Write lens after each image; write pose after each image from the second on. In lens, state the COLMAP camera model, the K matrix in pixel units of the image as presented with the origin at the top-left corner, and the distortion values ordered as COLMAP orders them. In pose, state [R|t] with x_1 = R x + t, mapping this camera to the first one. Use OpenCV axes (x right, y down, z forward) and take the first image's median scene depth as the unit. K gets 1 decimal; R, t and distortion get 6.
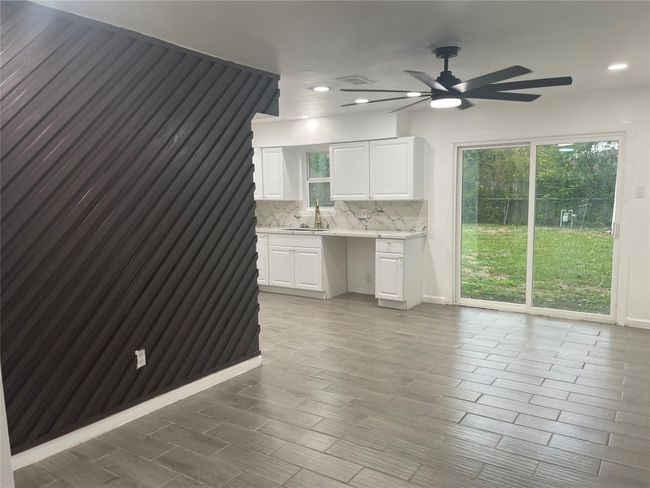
lens RADIAL K [[489.9, 0, 325.2], [0, 489.9, 248.2], [0, 0, 1]] dist [0.011483, 0.000623]
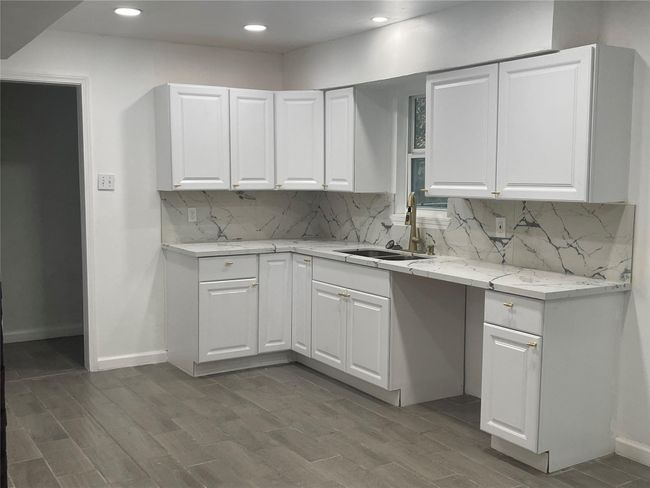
lens RADIAL K [[710.4, 0, 324.5], [0, 710.4, 239.7], [0, 0, 1]] dist [-0.002312, 0.000000]
pose [[0.912020, 0.059119, -0.405863, 0.202601], [-0.068075, 0.997651, -0.007651, -0.044923], [0.404457, 0.034607, 0.913902, 0.349980]]
